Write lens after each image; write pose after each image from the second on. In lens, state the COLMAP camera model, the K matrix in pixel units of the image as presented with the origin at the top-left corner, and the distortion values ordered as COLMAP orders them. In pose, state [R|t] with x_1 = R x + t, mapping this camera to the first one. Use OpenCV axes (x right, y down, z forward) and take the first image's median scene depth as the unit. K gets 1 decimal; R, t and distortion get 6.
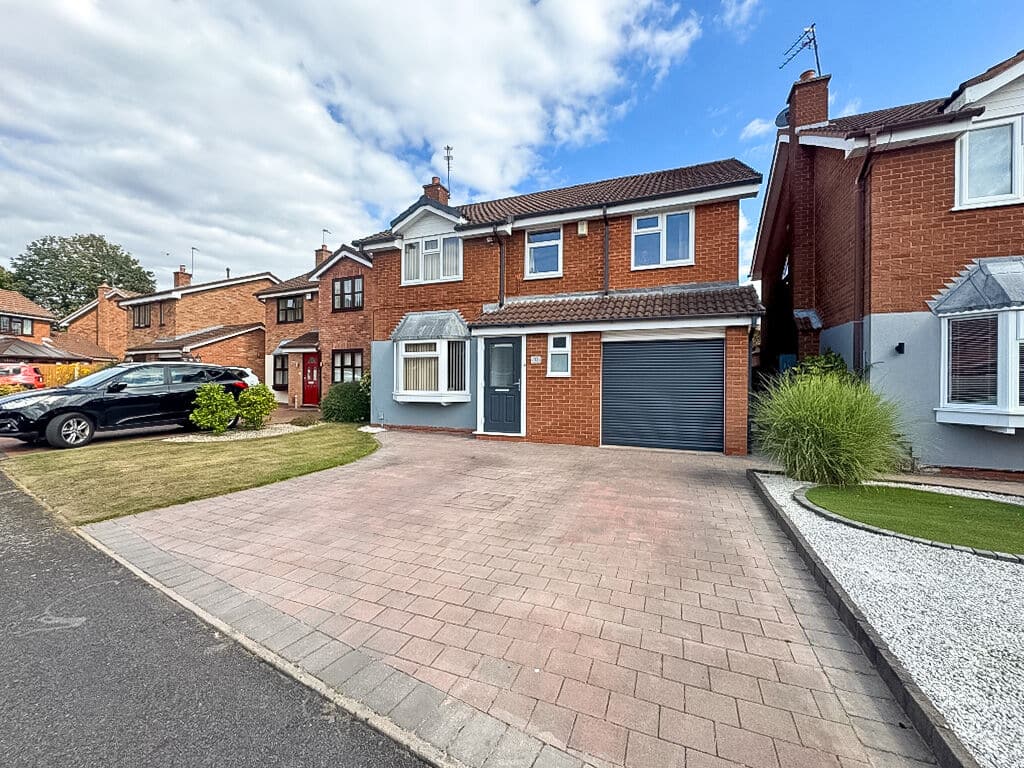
lens RADIAL K [[409.8, 0, 512.0], [0, 409.8, 384.0], [0, 0, 1]] dist [-0.003234, -0.000344]
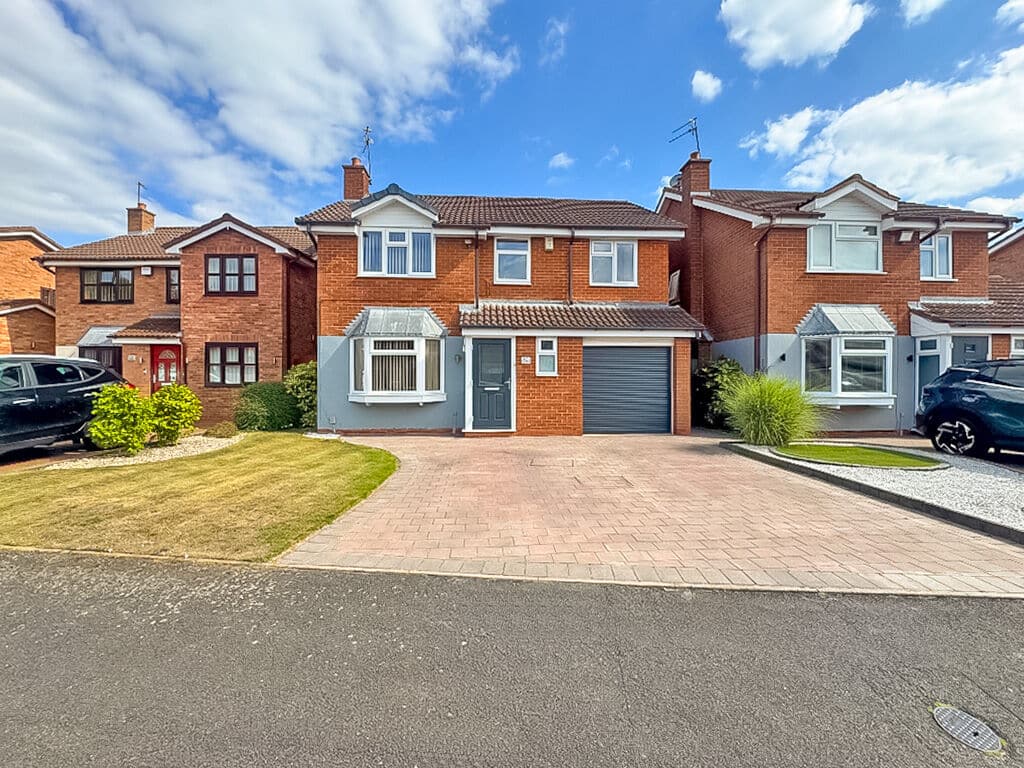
lens RADIAL K [[413.6, 0, 514.3], [0, 413.6, 381.1], [0, 0, 1]] dist [-0.001651, -0.000608]
pose [[0.899000, -0.006289, 0.437904, -0.408698], [0.009282, 0.999946, -0.004694, 0.001250], [-0.437851, 0.008284, 0.899009, 0.024987]]
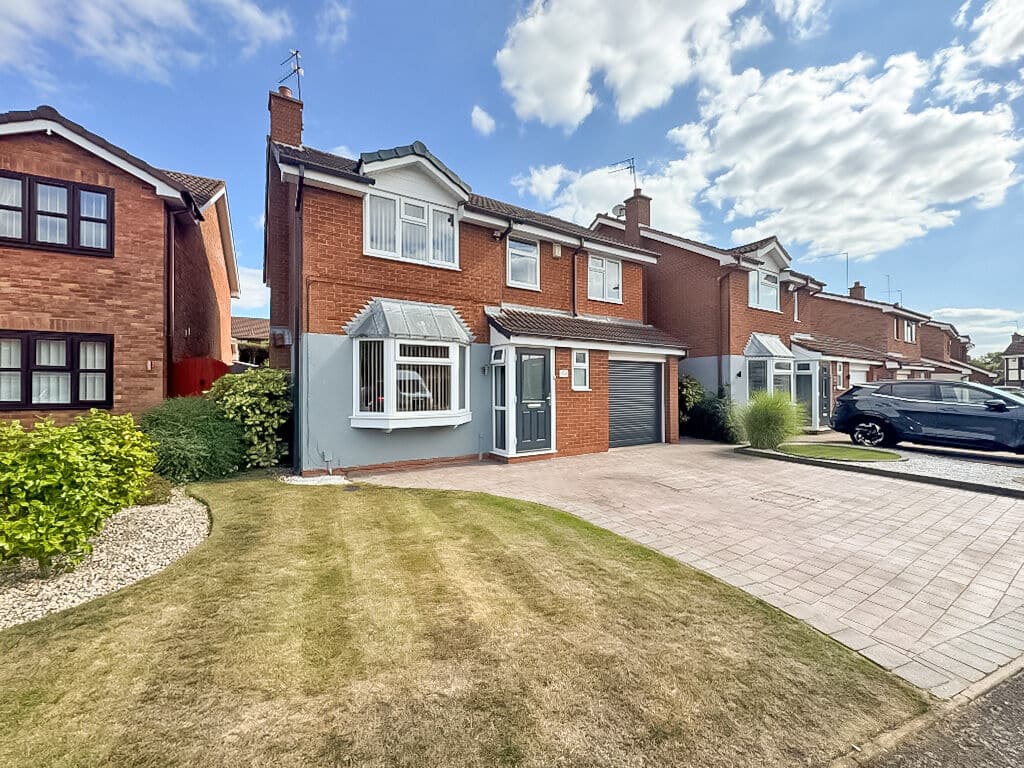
lens RADIAL K [[408.5, 0, 511.2], [0, 408.5, 386.6], [0, 0, 1]] dist [-0.001450, -0.000214]
pose [[0.579441, -0.006558, 0.814987, -0.757135], [0.011736, 0.999931, -0.000298, -0.025950], [-0.814929, 0.009737, 0.579478, 0.478435]]
